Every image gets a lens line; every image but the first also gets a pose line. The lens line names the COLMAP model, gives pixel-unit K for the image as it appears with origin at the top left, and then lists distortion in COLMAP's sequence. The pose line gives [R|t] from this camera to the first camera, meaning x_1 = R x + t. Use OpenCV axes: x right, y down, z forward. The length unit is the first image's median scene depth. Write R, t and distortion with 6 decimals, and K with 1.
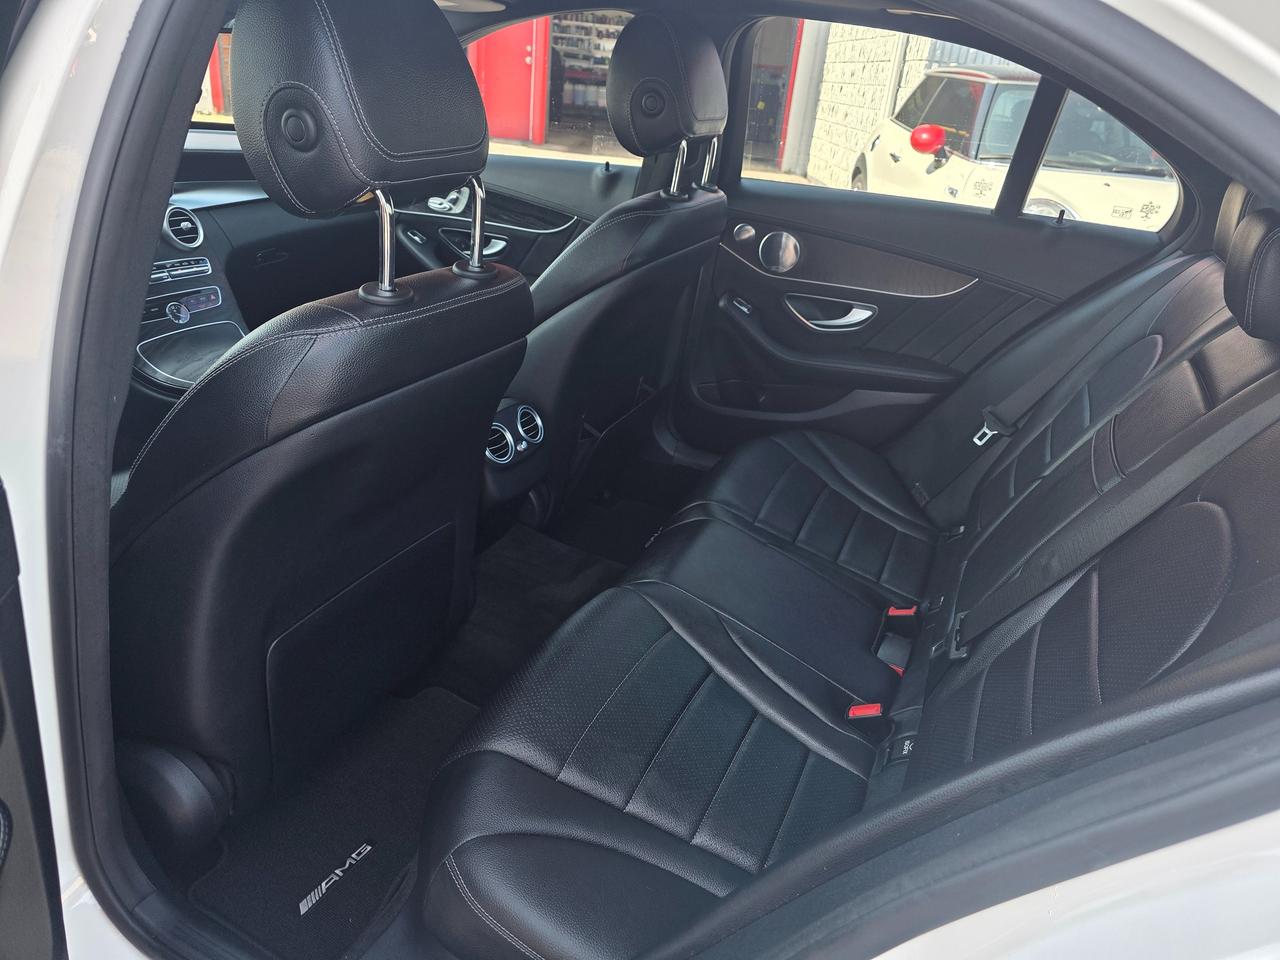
lens RADIAL K [[900.2, 0, 640.0], [0, 900.2, 480.0], [0, 0, 1]] dist [-0.008980, -0.008806]
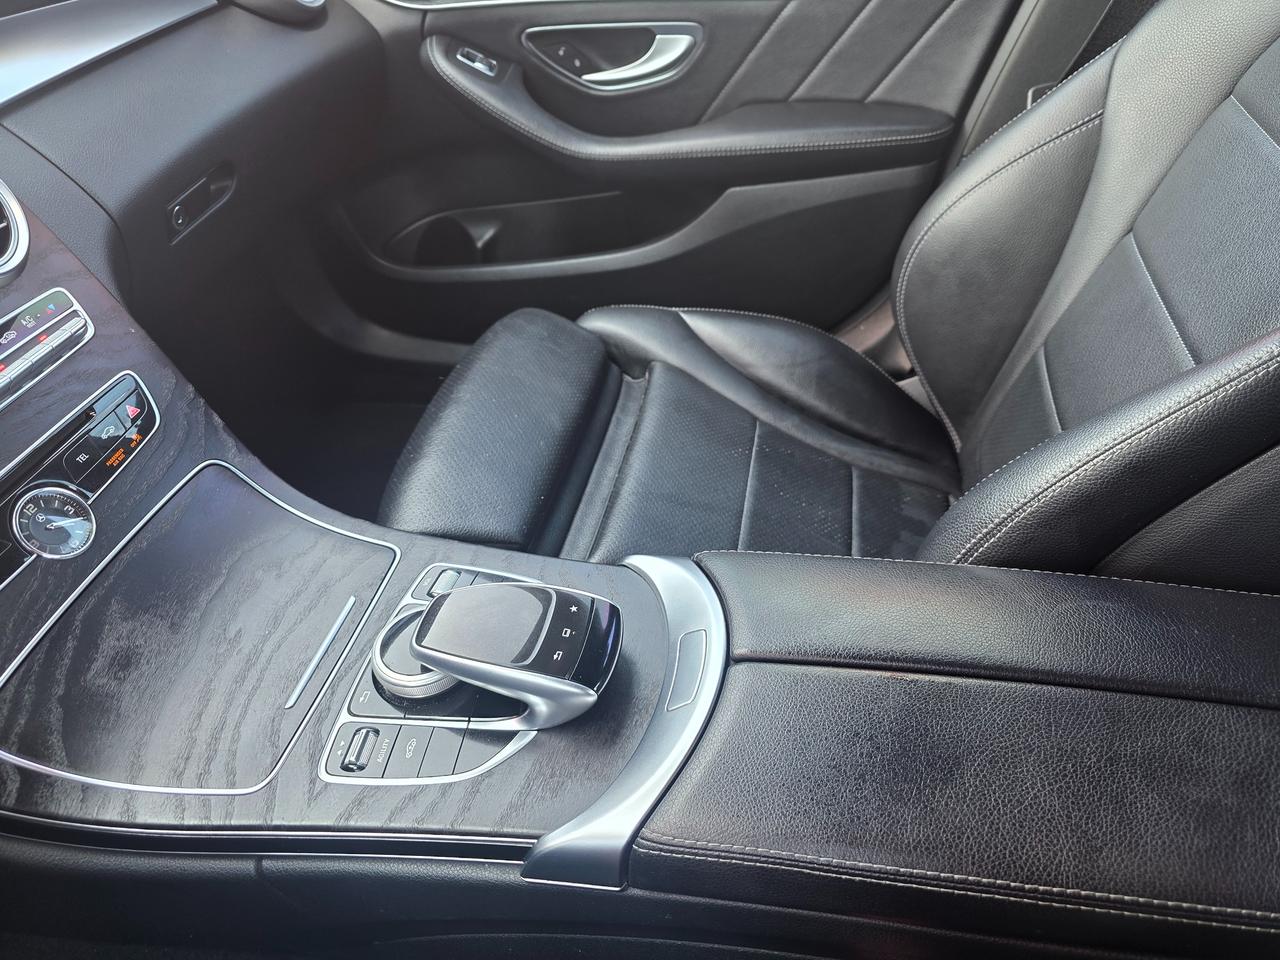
lens RADIAL K [[896.8, 0, 613.3], [0, 896.8, 480.8], [0, 0, 1]] dist [0.002544, -0.025979]
pose [[0.968032, -0.238275, 0.078353, -0.339760], [0.211019, 0.942511, 0.259123, -0.225259], [-0.135591, -0.234305, 0.962661, 0.662135]]
